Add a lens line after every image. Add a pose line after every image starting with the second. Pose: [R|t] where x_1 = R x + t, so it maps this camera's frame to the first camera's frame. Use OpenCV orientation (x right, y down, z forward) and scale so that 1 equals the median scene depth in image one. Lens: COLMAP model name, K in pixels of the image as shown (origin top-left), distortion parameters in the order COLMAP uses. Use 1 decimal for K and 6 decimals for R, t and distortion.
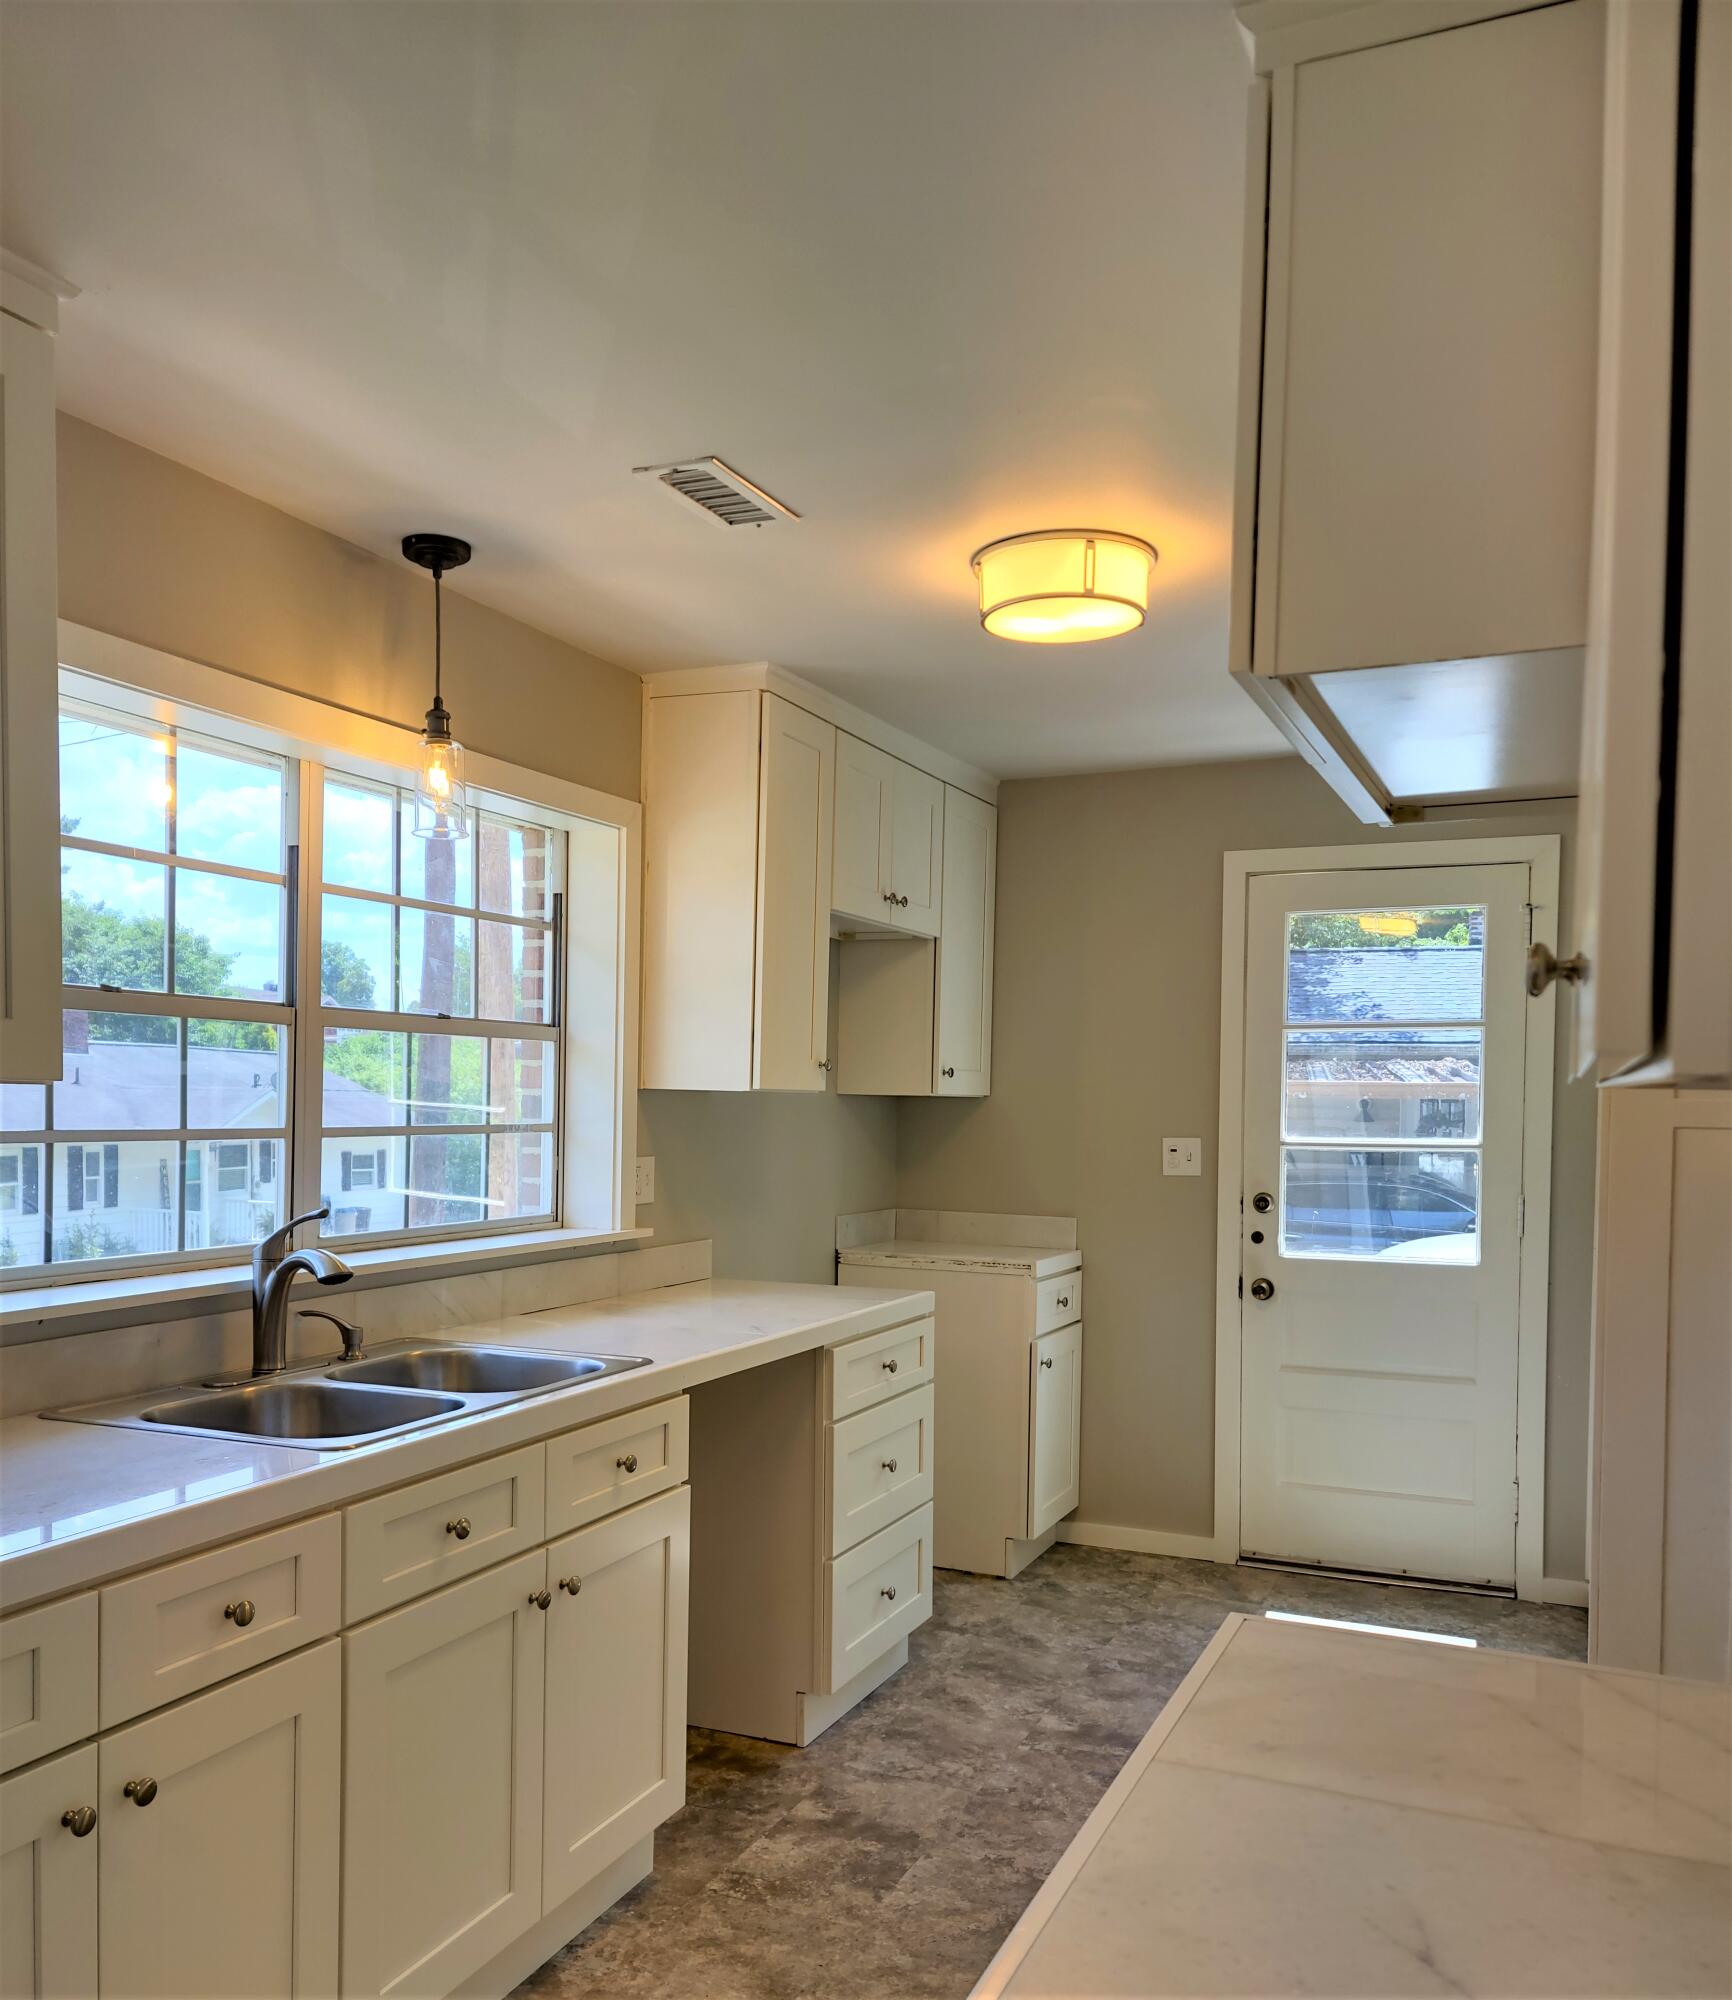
lens RADIAL K [[1689.1, 0, 843.4], [0, 1689.1, 1147.1], [0, 0, 1]] dist [0.127621, -0.001345]
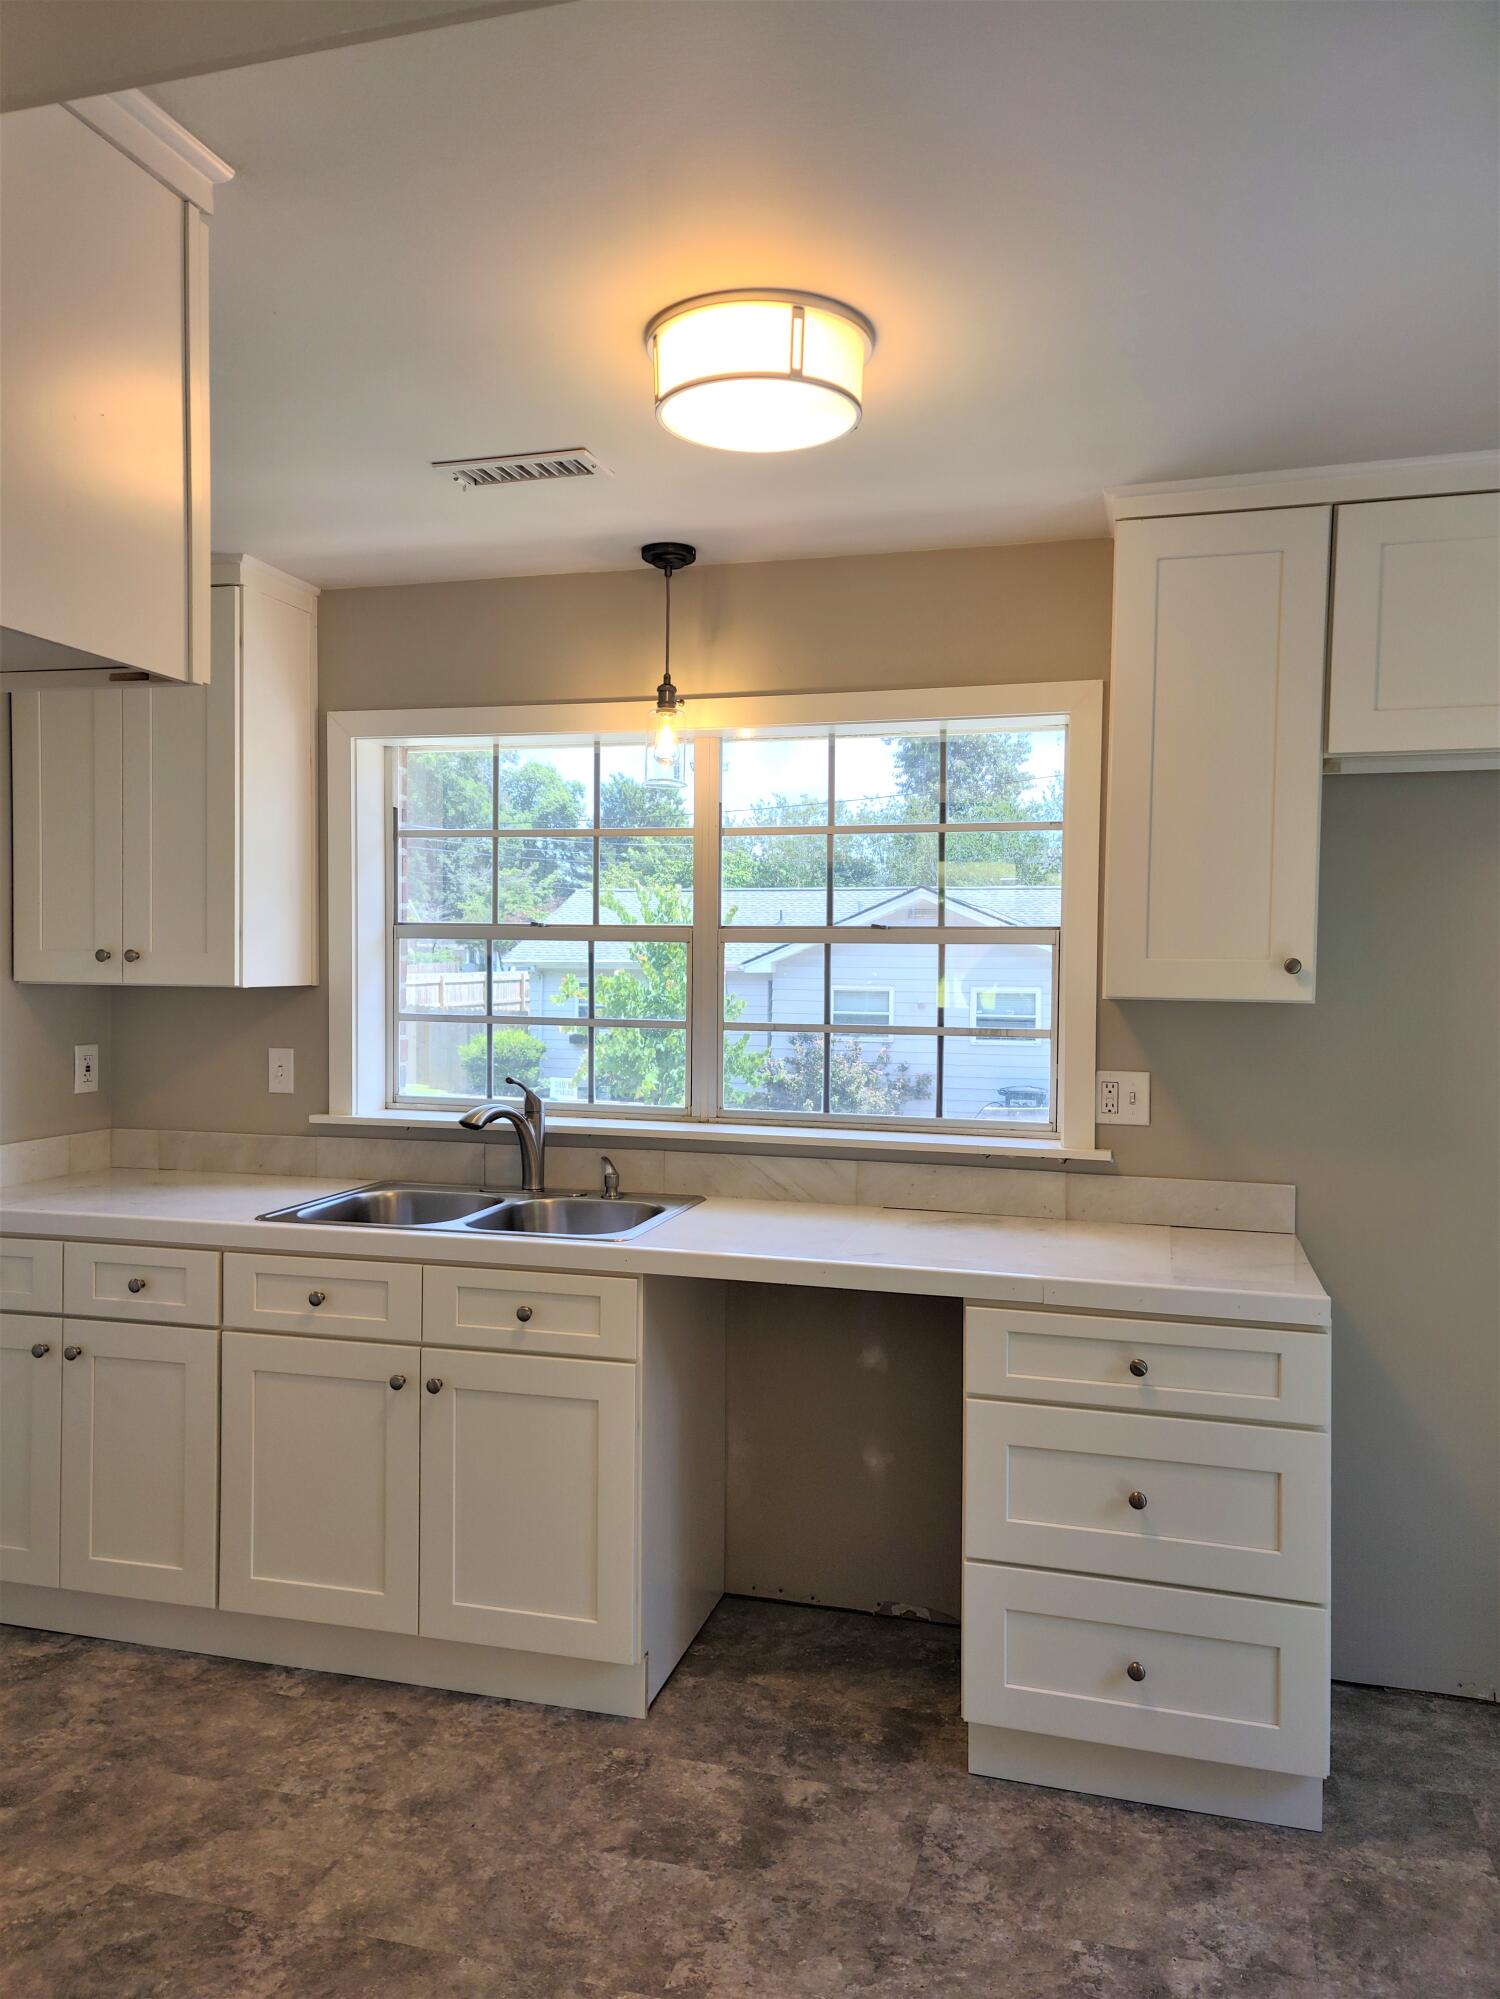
lens RADIAL K [[1459.0, 0, 750.0], [0, 1459.0, 999.5], [0, 0, 1]] dist [0.085662, -0.069980]
pose [[0.148473, 0.006866, -0.988893, 0.796551], [-0.042507, 0.999096, 0.000555, -0.031118], [0.988002, 0.041953, 0.148631, 0.896240]]
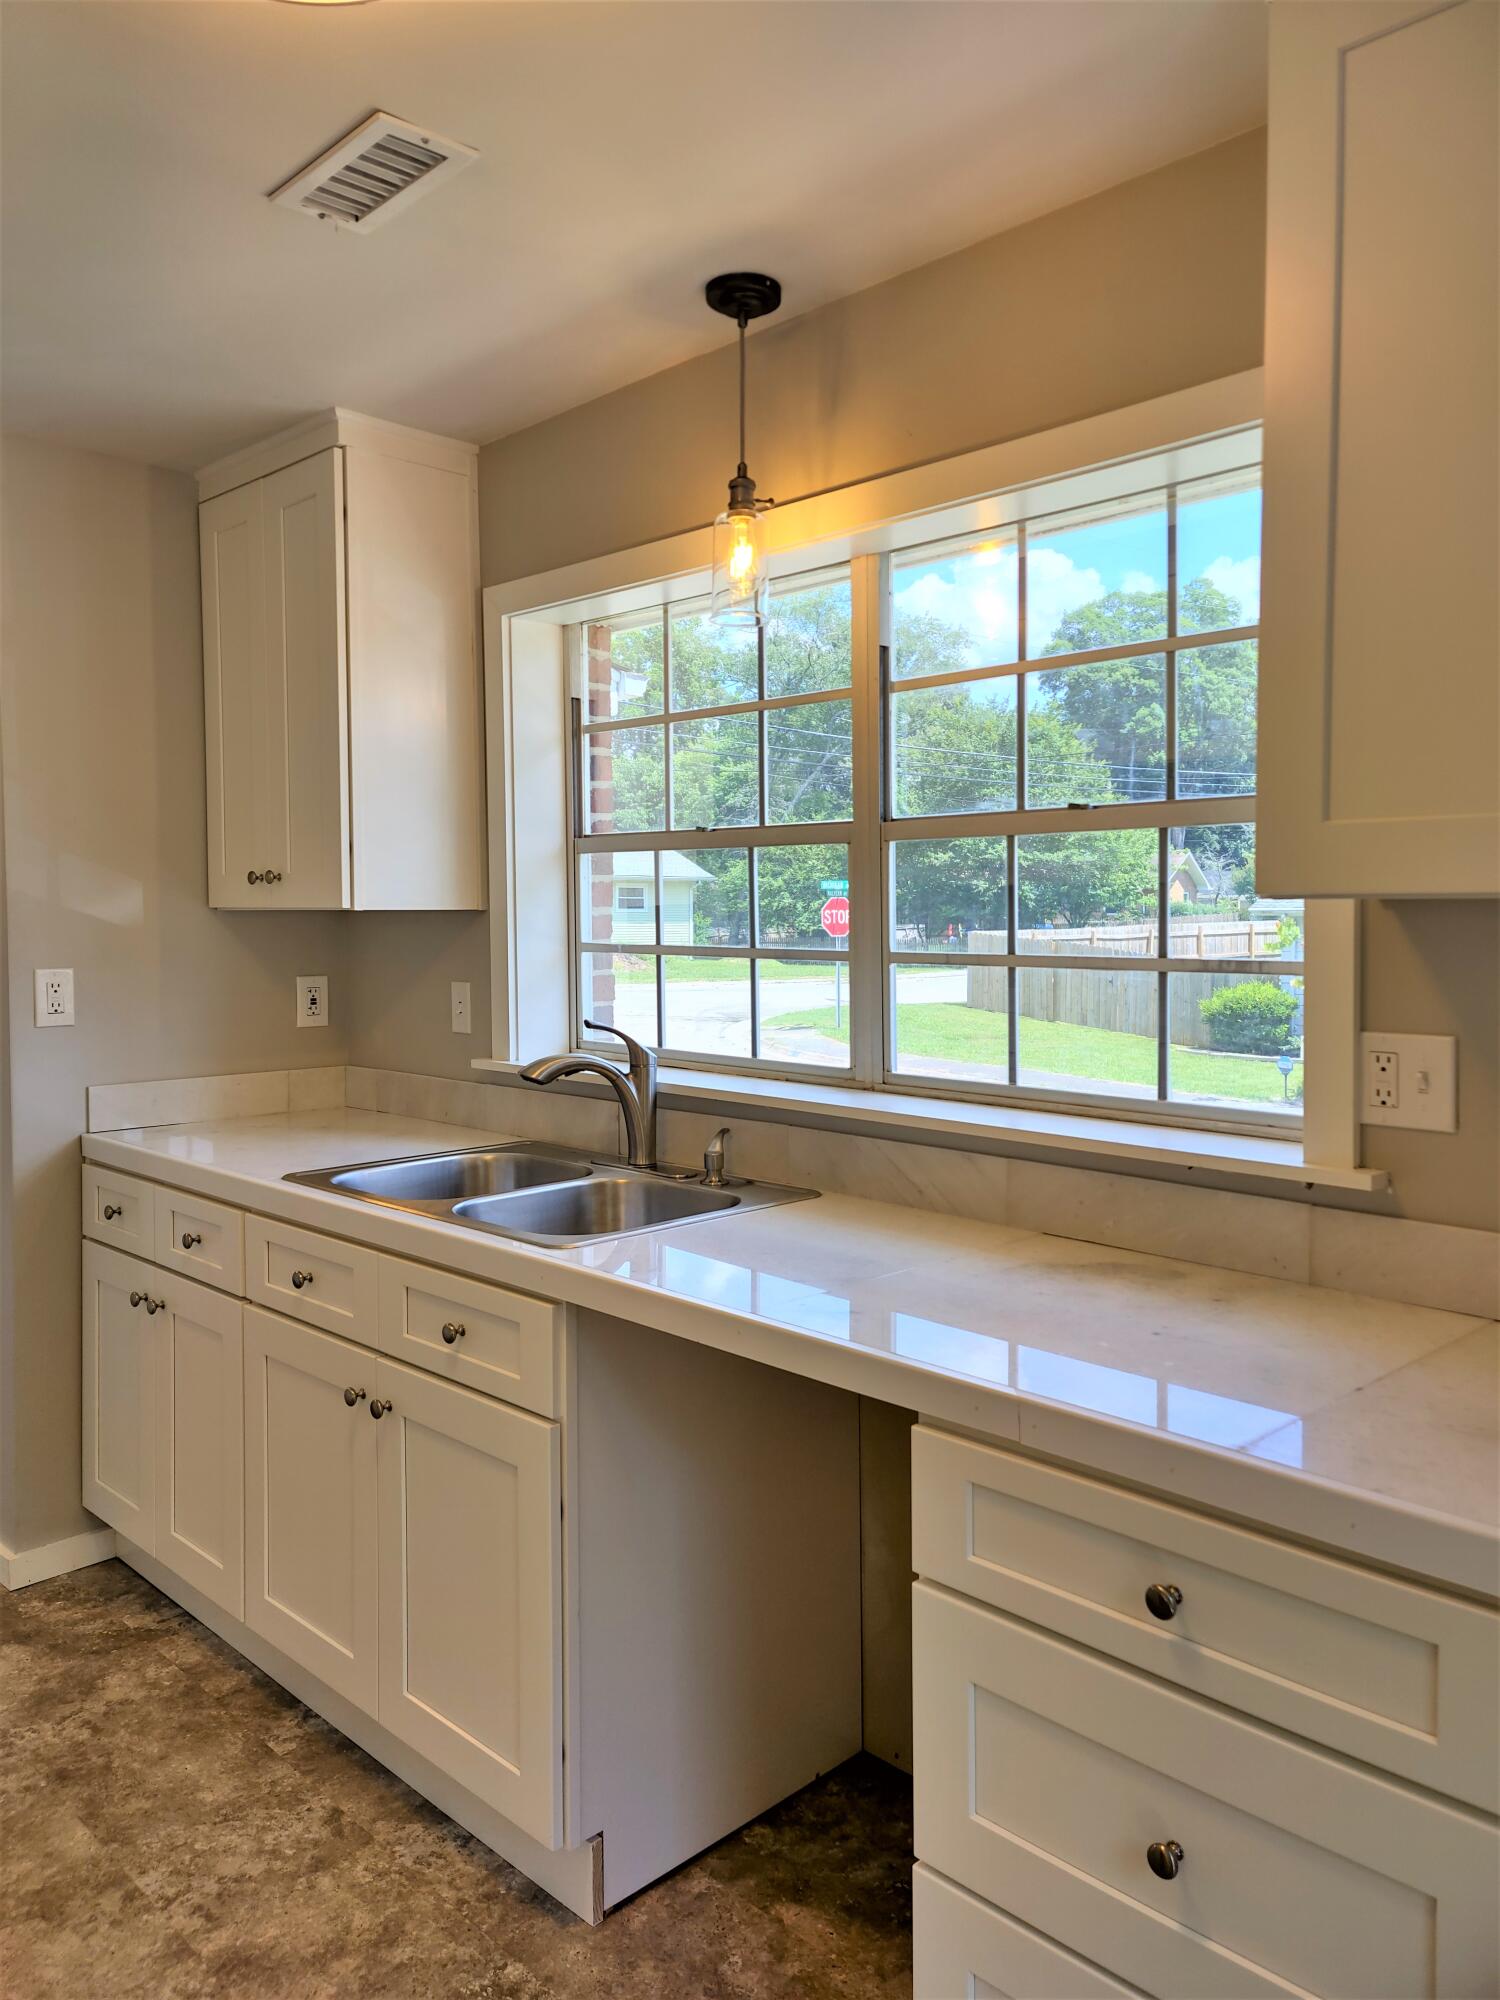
lens RADIAL K [[1464.5, 0, 746.4], [0, 1464.5, 963.2], [0, 0, 1]] dist [0.091457, -0.085260]
pose [[-0.366540, 0.013324, -0.930307, 0.466494], [-0.036921, 0.998902, 0.028853, -0.026075], [0.929669, 0.044924, -0.365646, 1.267029]]
